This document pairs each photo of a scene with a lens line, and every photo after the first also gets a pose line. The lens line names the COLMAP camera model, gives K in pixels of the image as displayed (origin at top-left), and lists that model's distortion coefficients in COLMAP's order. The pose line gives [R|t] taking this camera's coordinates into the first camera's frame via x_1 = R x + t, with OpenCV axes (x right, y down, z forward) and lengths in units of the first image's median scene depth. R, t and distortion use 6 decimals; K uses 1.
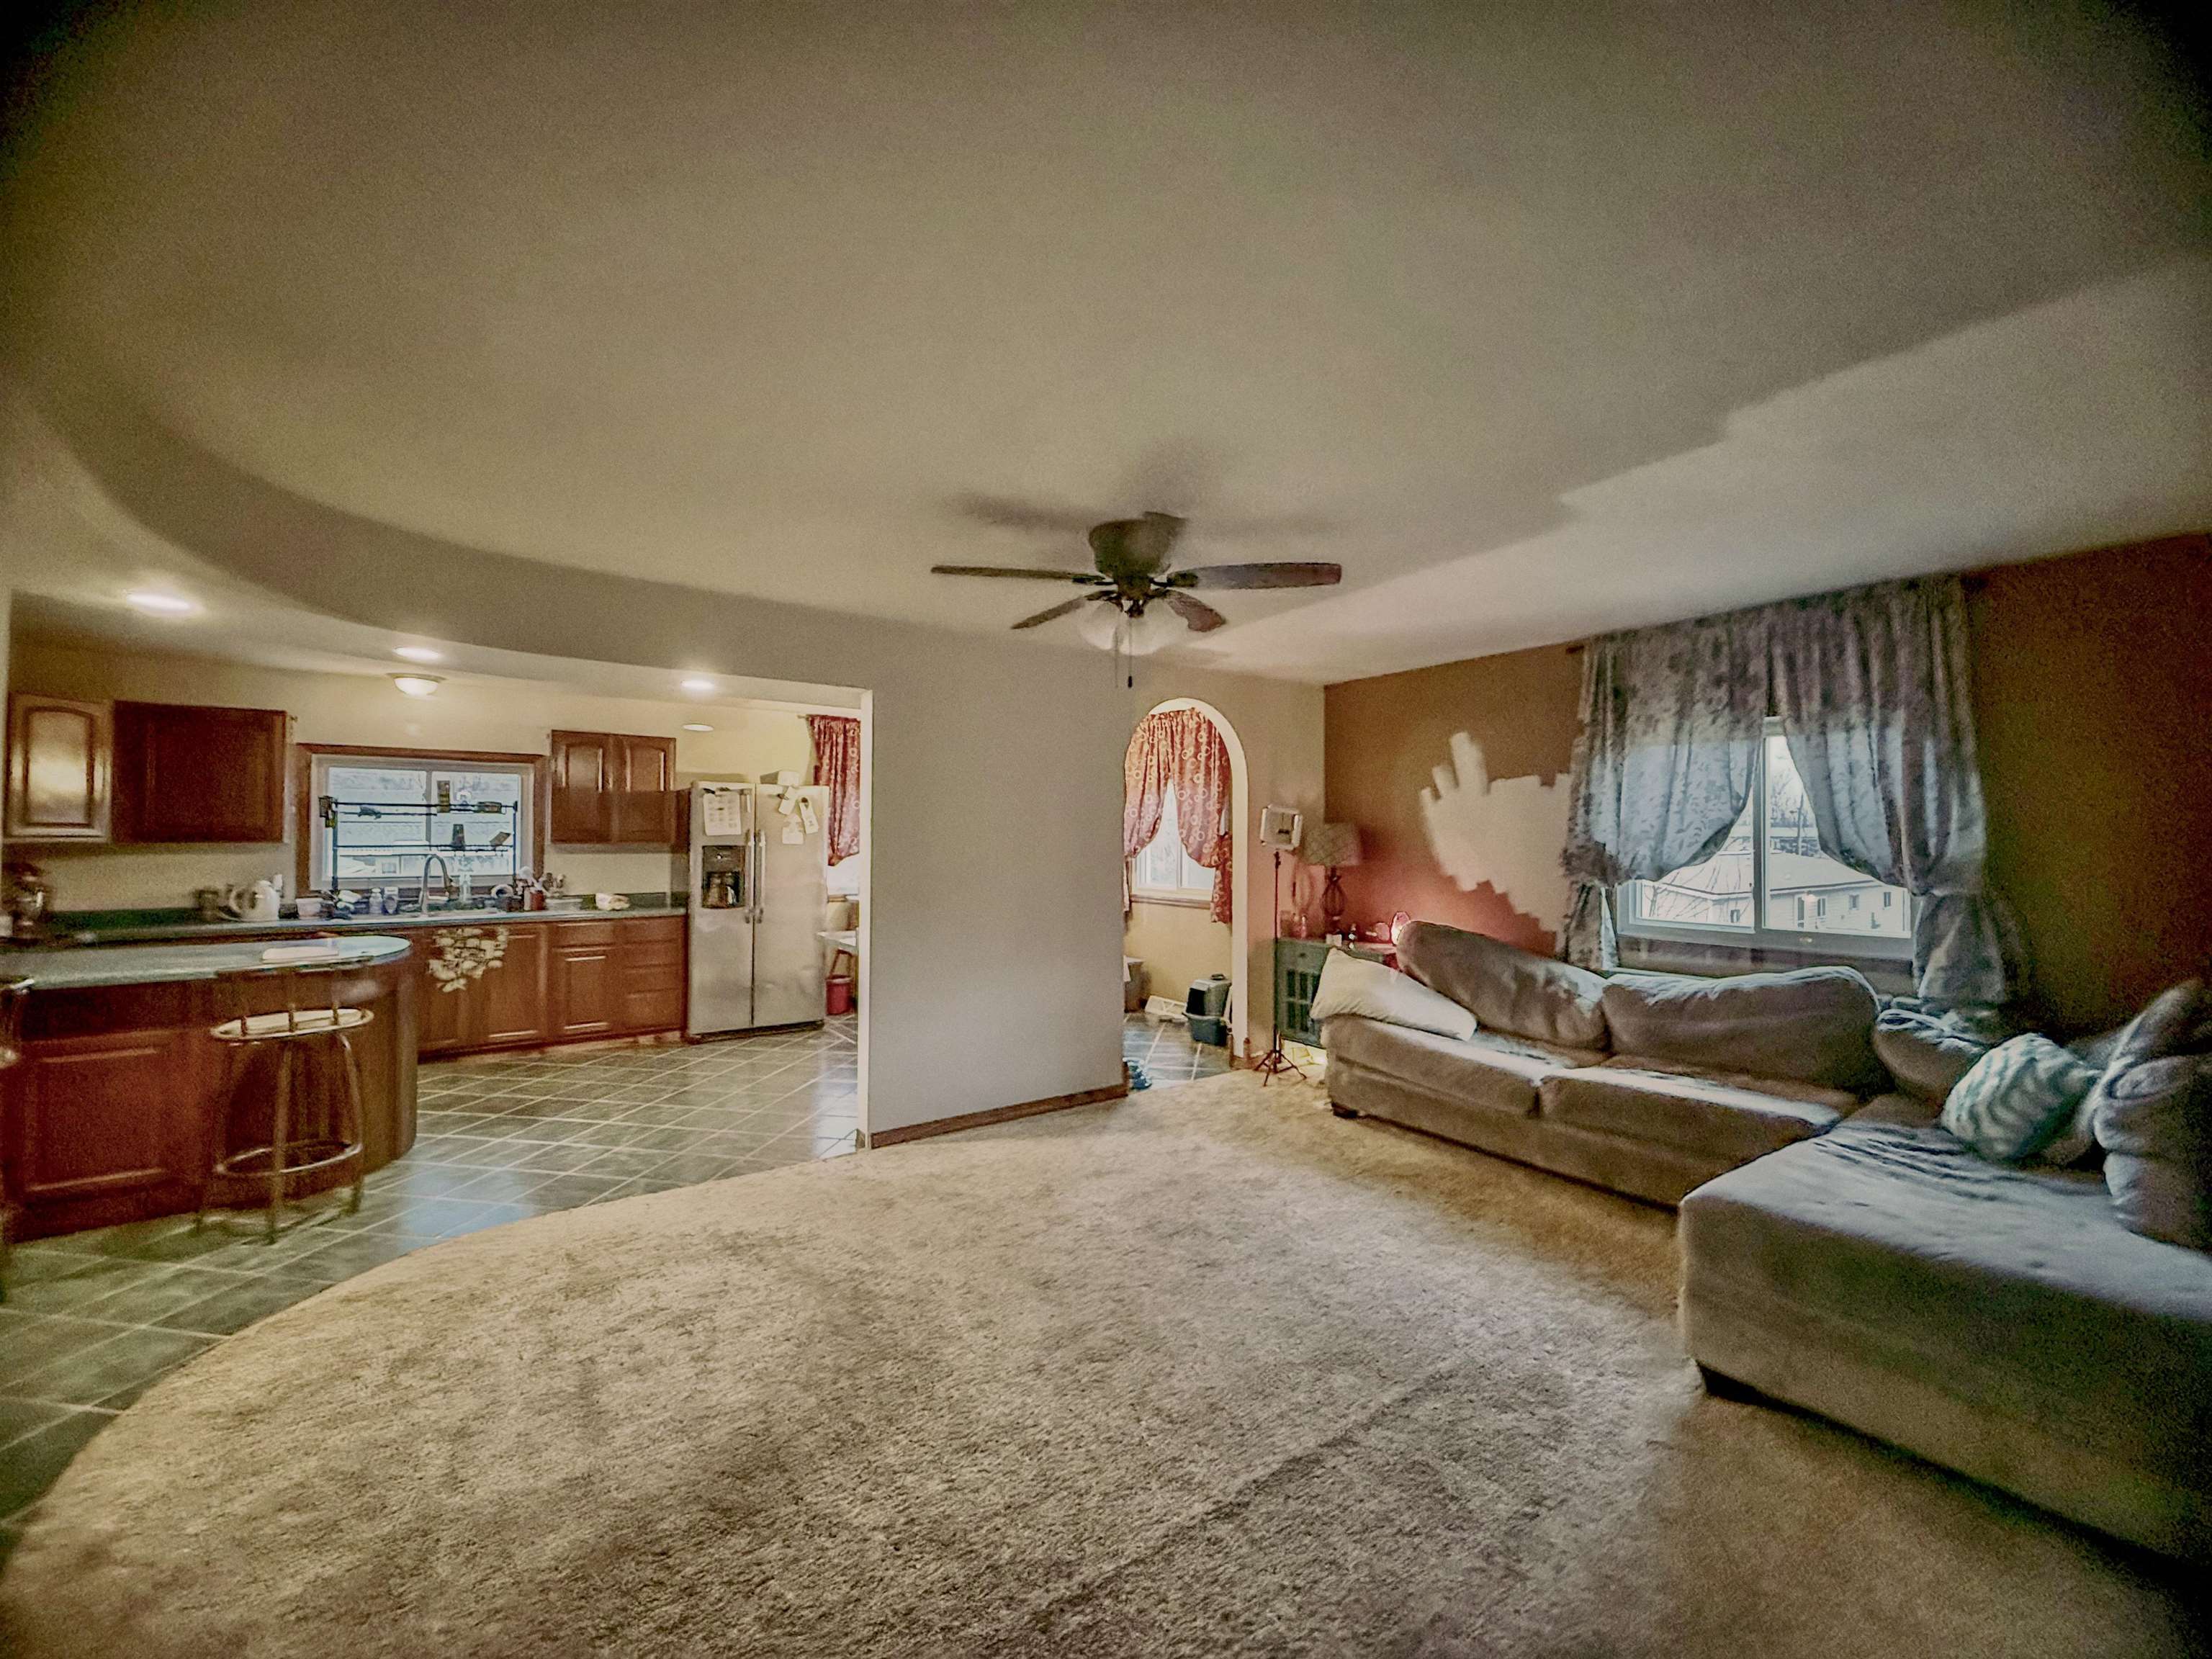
lens RADIAL K [[879.2, 0, 1103.0], [0, 879.2, 830.1], [0, 0, 1]] dist [-0.000516, -0.000373]
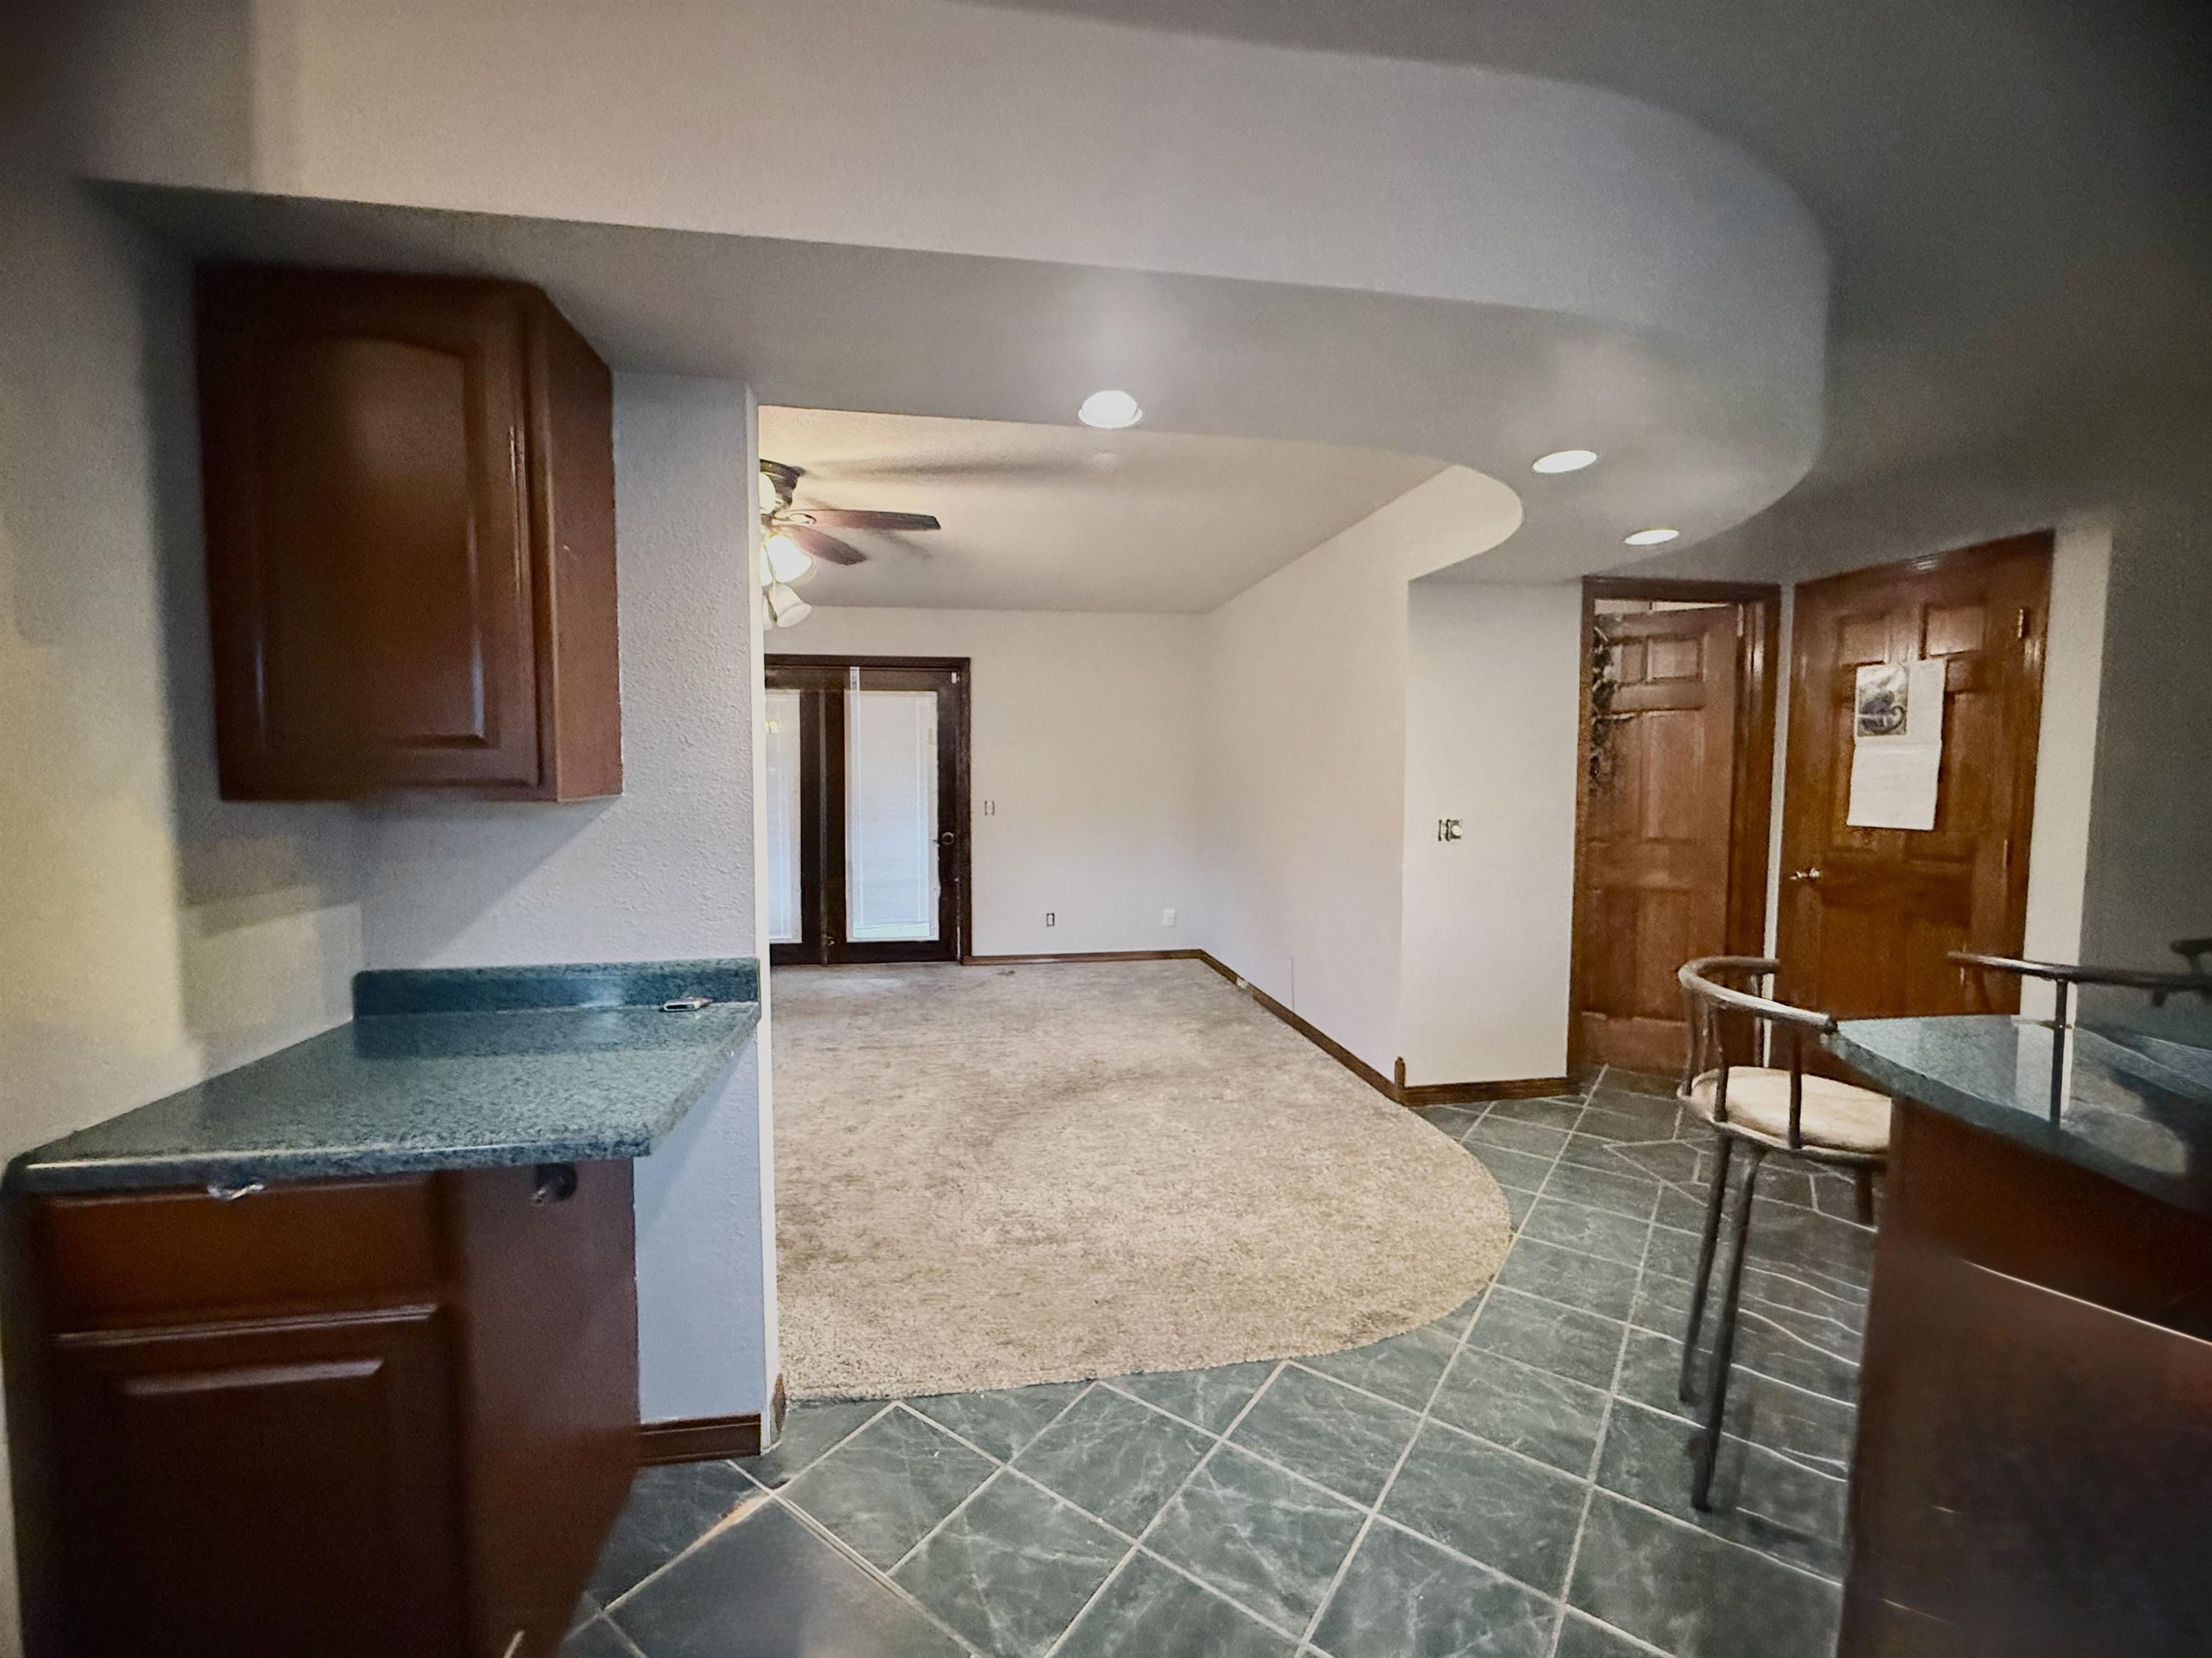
lens RADIAL K [[911.6, 0, 1082.8], [0, 911.6, 830.1], [0, 0, 1]] dist [0.001488, 0.000131]
pose [[-0.888424, -0.036101, 0.457601, -0.586422], [-0.010408, 0.998230, 0.058546, 0.023893], [-0.458905, 0.047251, -0.887228, 1.255731]]
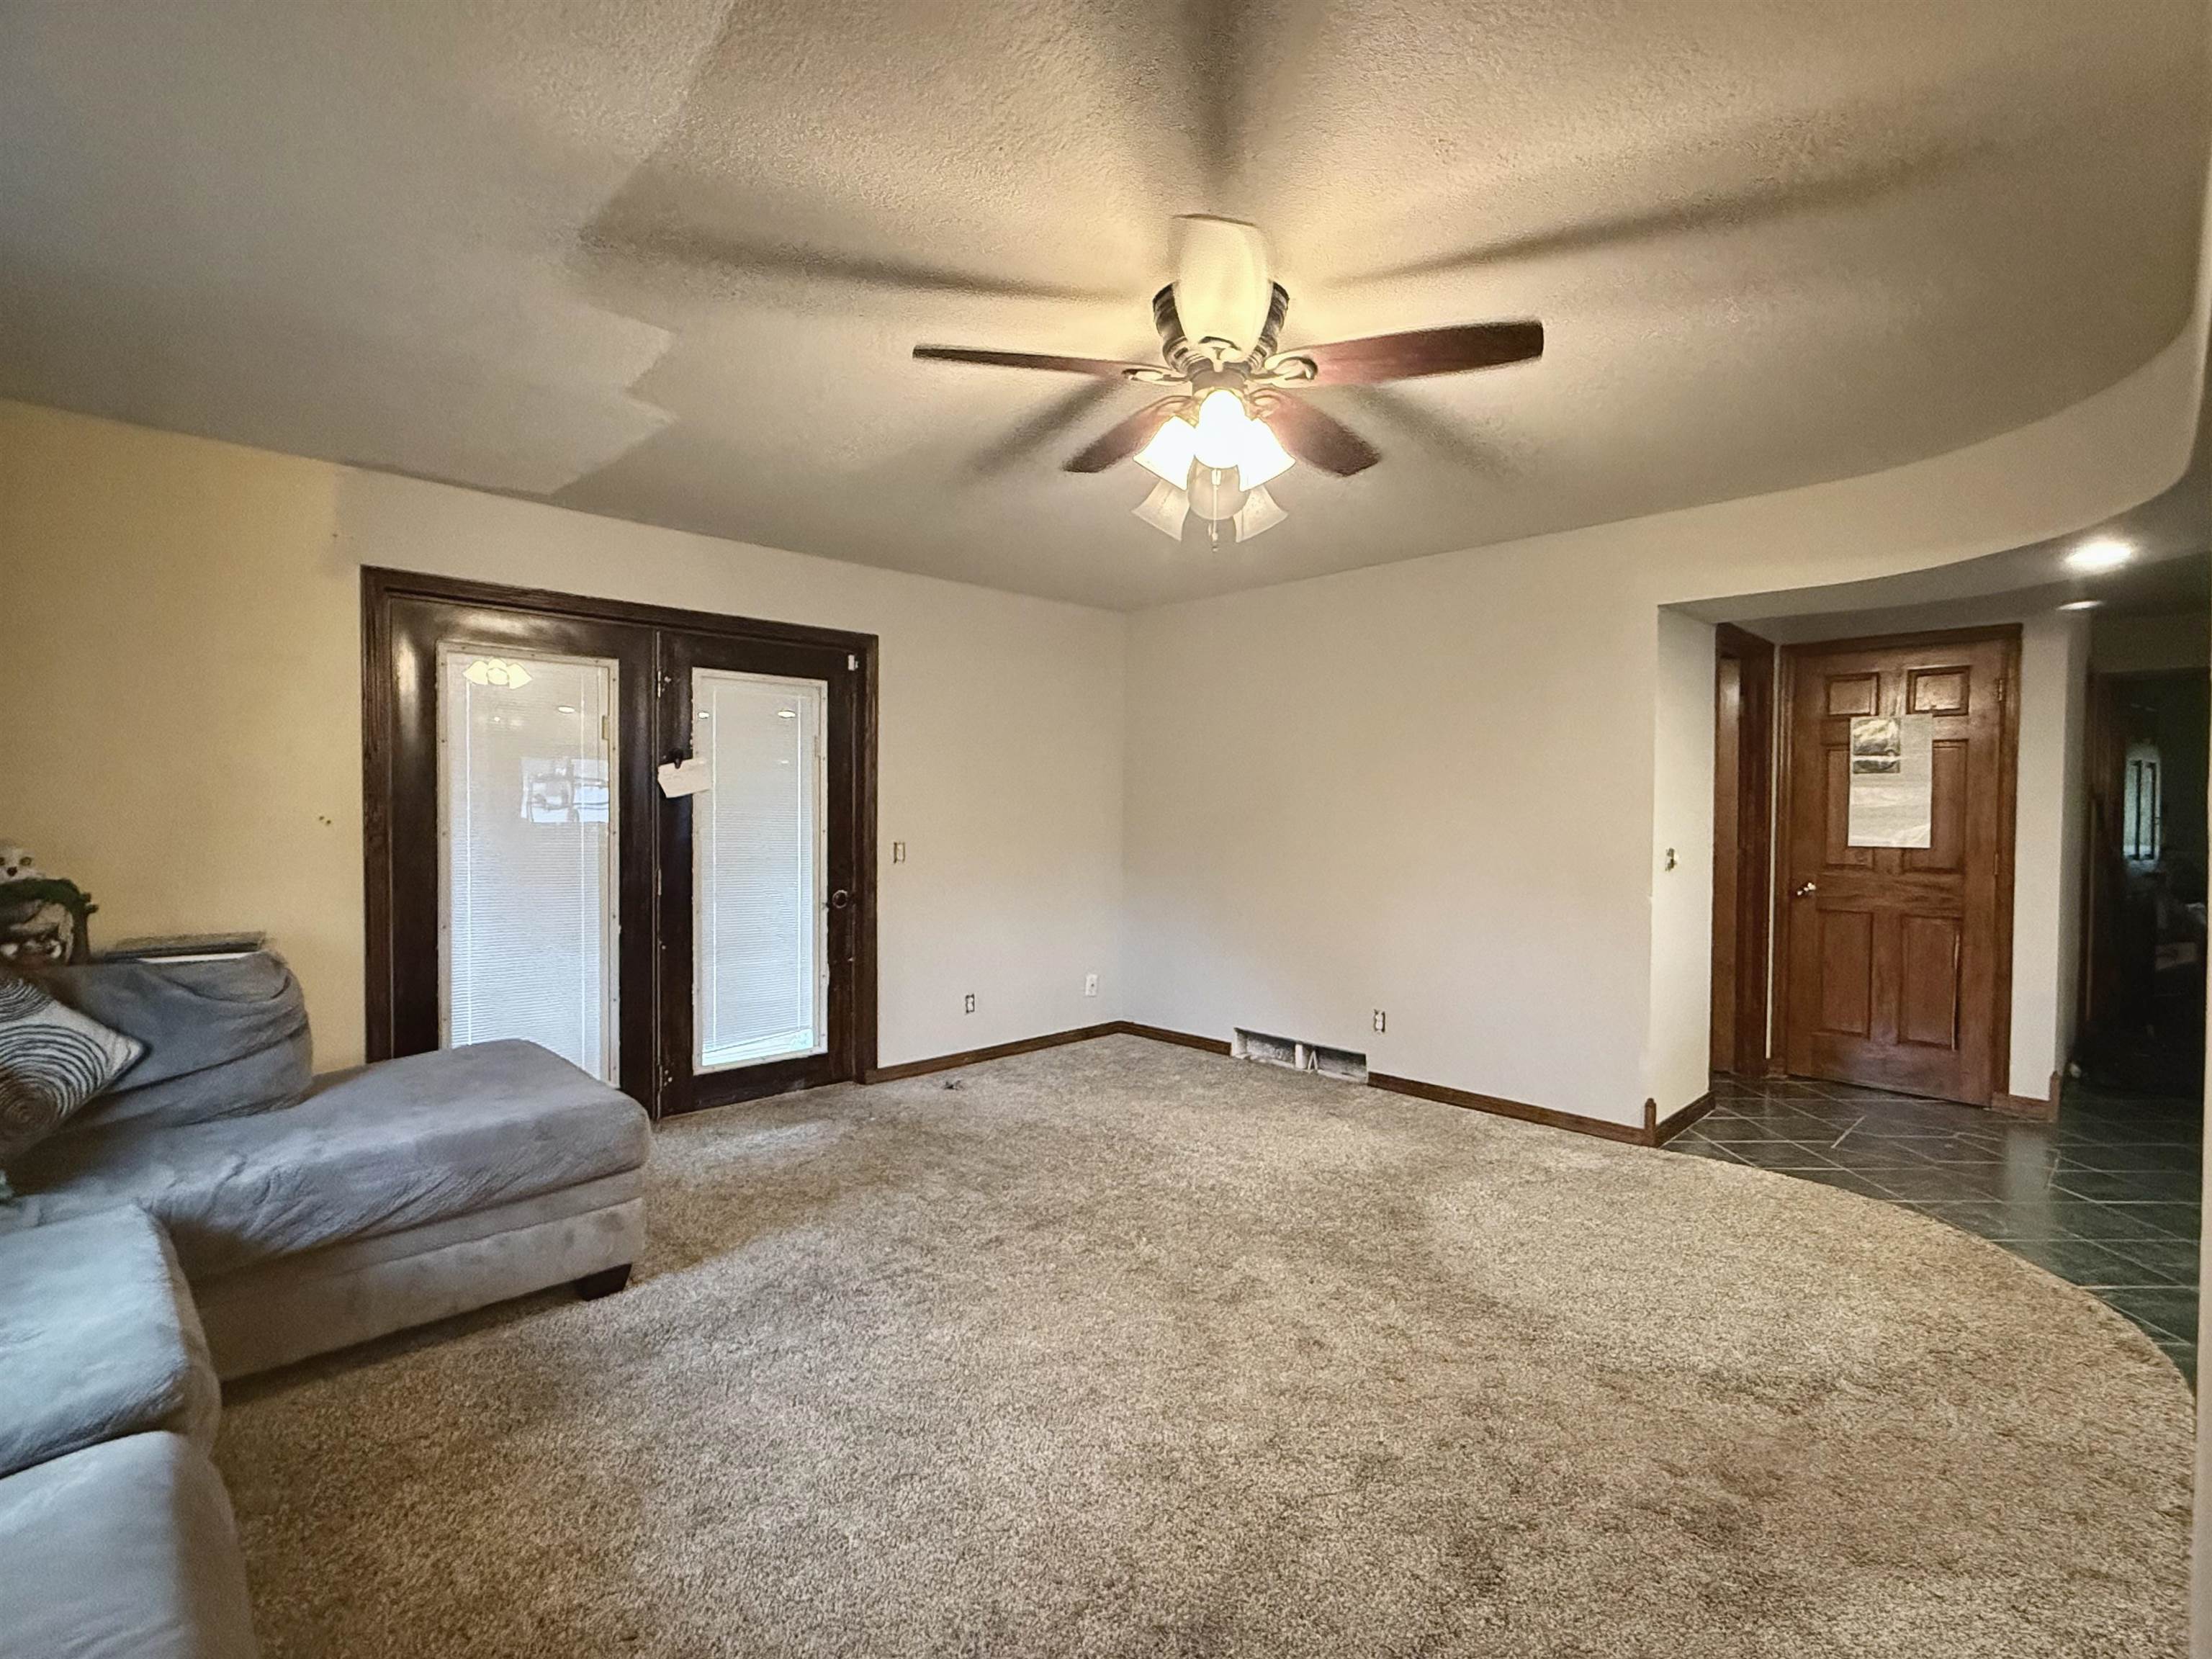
lens RADIAL K [[1051.6, 0, 1106.0], [0, 1051.6, 829.5], [0, 0, 1]] dist [-0.002054, -0.000321]
pose [[-0.988303, -0.006257, -0.152376, 0.163346], [-0.007897, 0.999917, 0.010158, 0.036679], [0.152300, 0.011242, -0.988270, 1.223590]]
